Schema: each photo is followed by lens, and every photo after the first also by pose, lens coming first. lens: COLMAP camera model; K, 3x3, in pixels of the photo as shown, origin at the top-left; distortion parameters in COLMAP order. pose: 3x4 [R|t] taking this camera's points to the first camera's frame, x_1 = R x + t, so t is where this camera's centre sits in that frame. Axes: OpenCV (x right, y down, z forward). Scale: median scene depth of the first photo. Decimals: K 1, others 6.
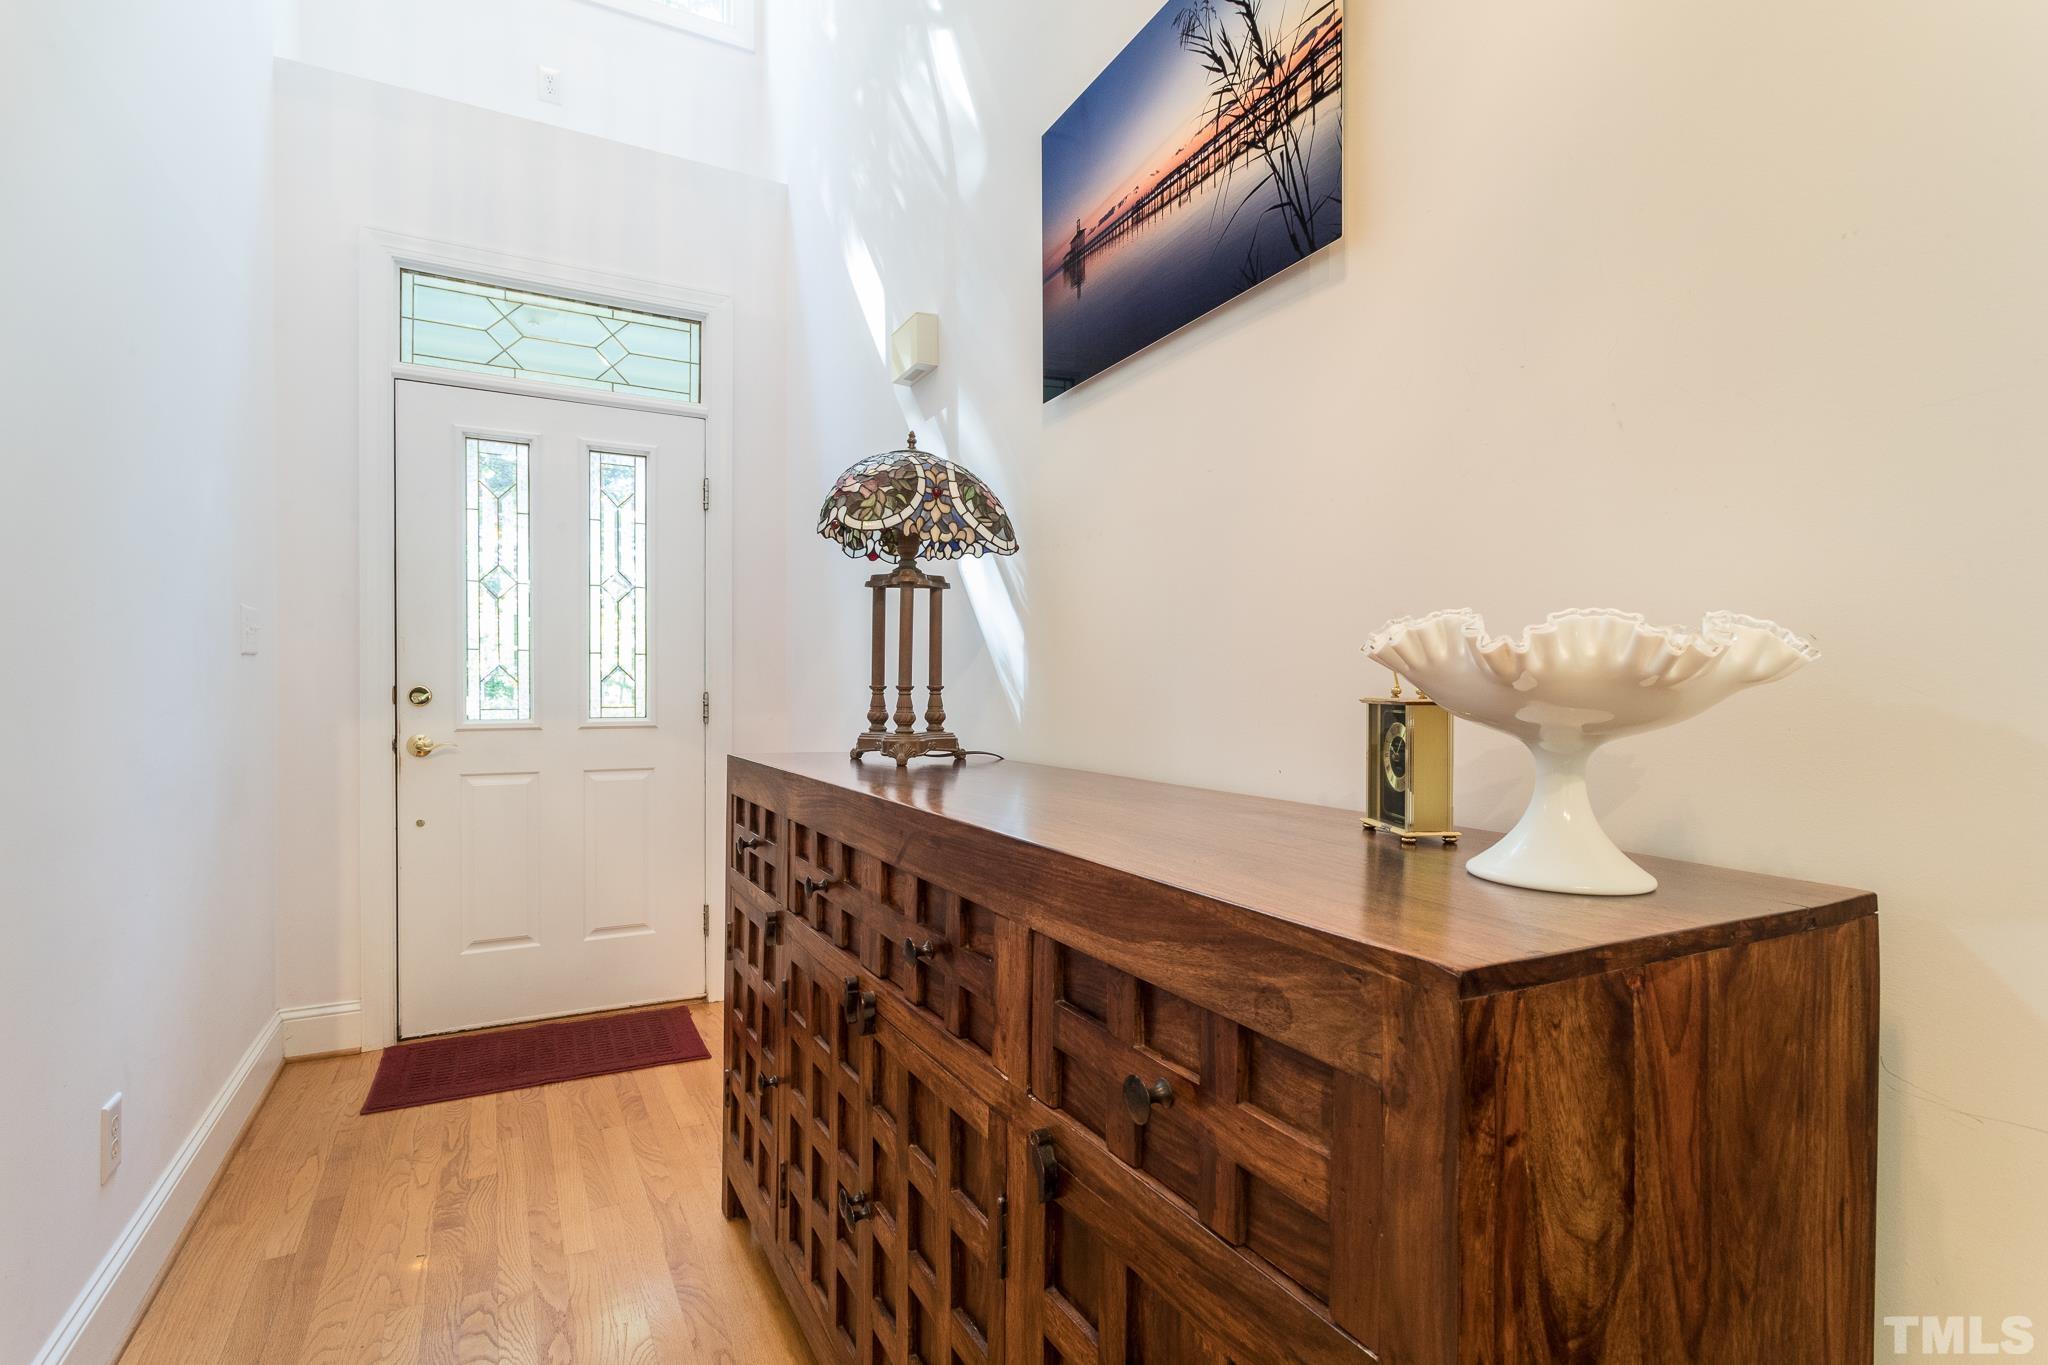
lens RADIAL K [[986.9, 0, 1016.3], [0, 986.9, 697.9], [0, 0, 1]] dist [0.003185, 0.000240]
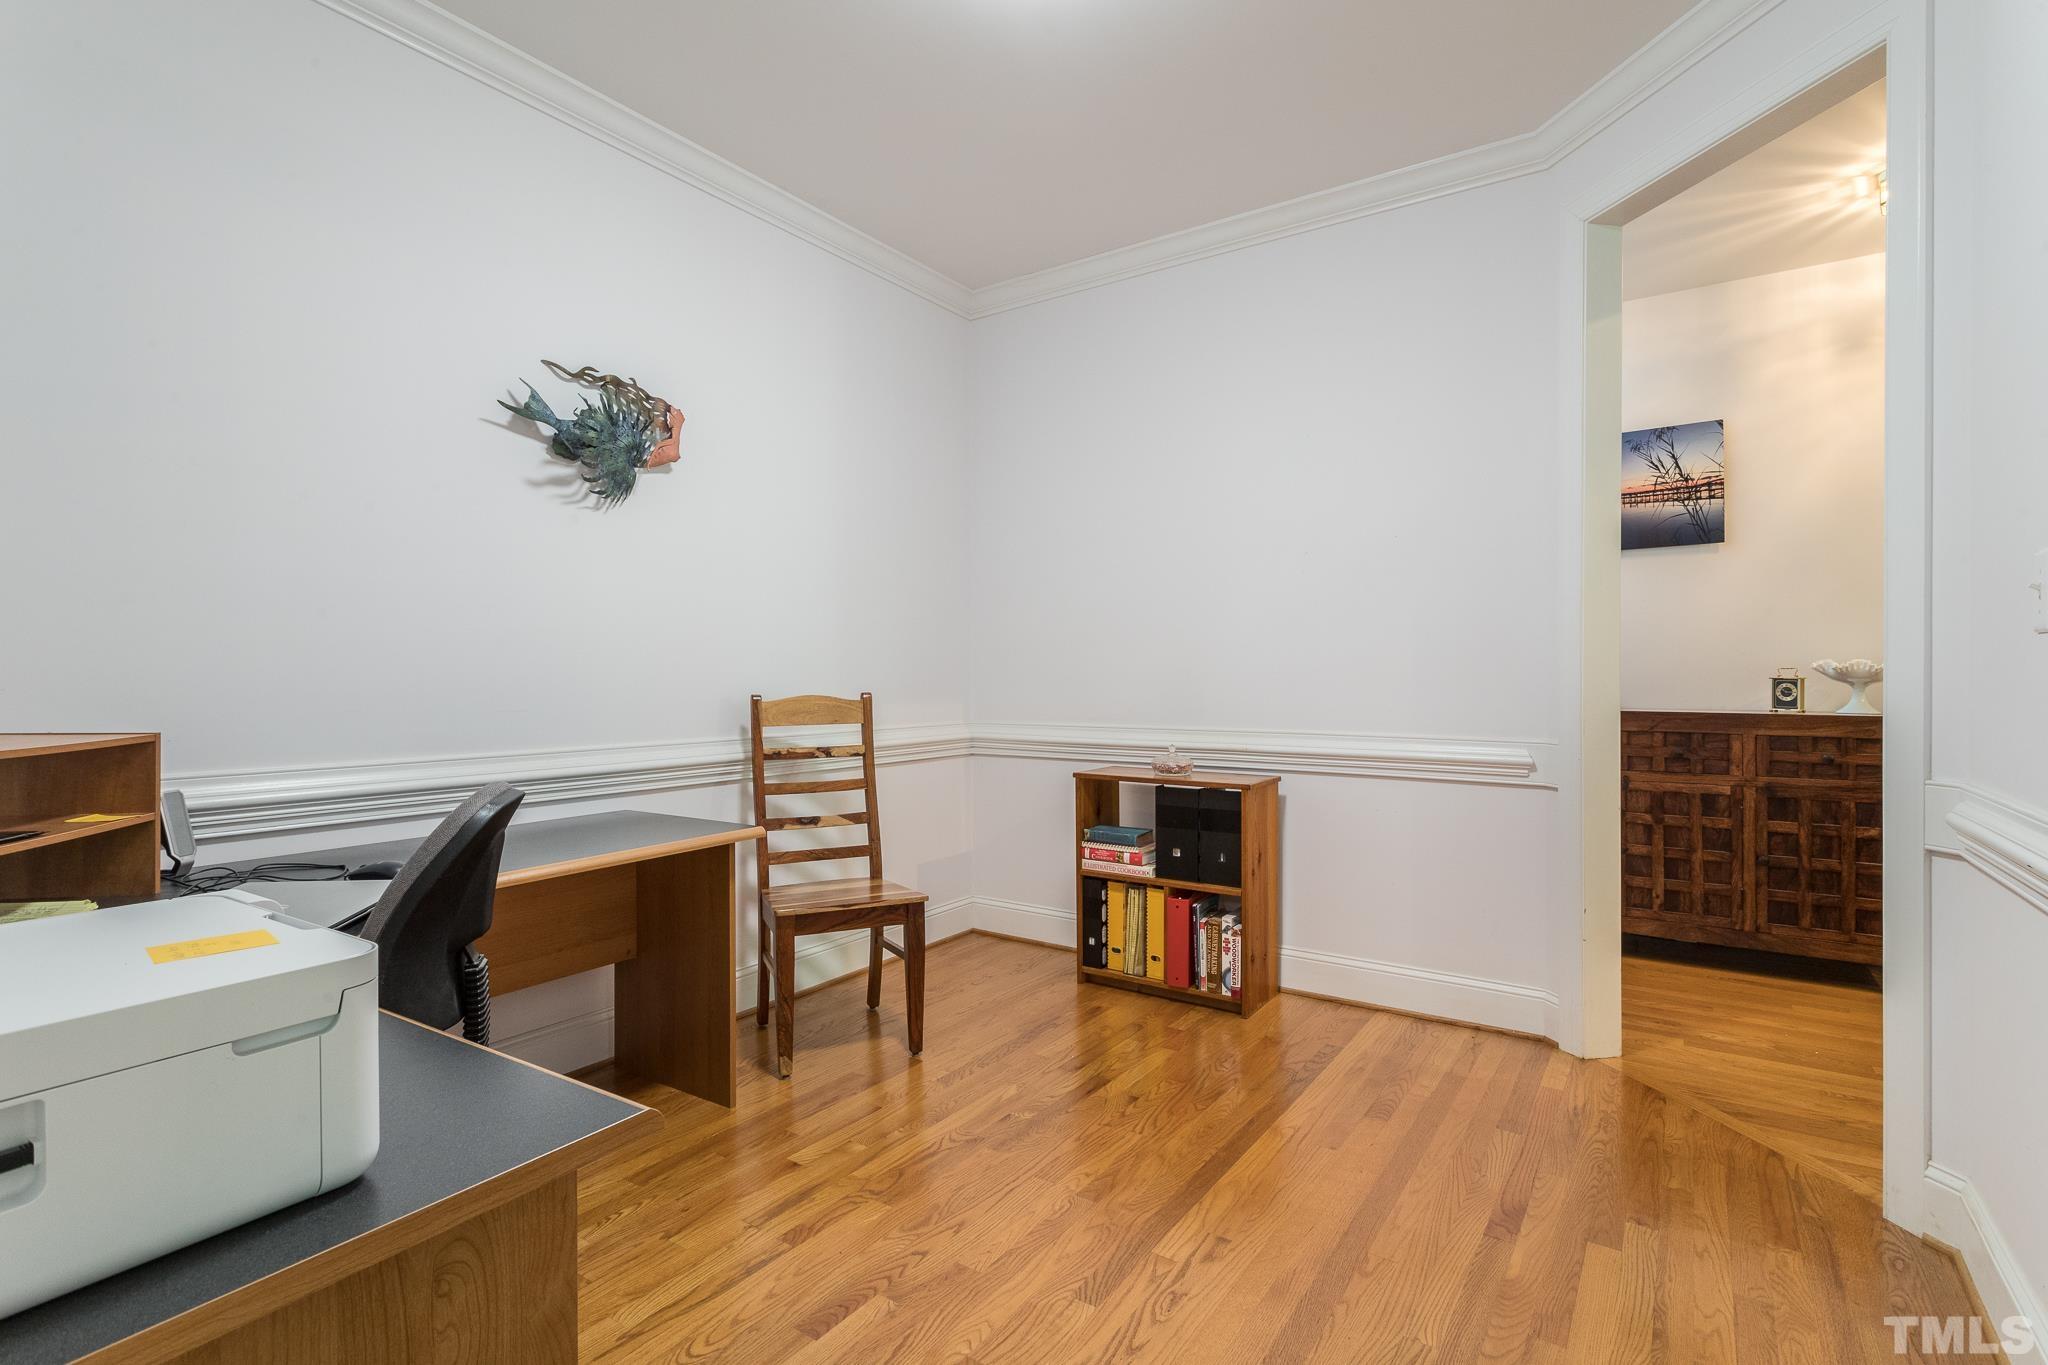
lens RADIAL K [[986.9, 0, 1025.0], [0, 986.9, 674.7], [0, 0, 1]] dist [0.003185, 0.000240]
pose [[0.878416, -0.002588, 0.477890, -3.376388], [0.007392, 0.999939, -0.008171, 0.000760], [-0.477840, 0.010710, 0.878381, -0.828801]]
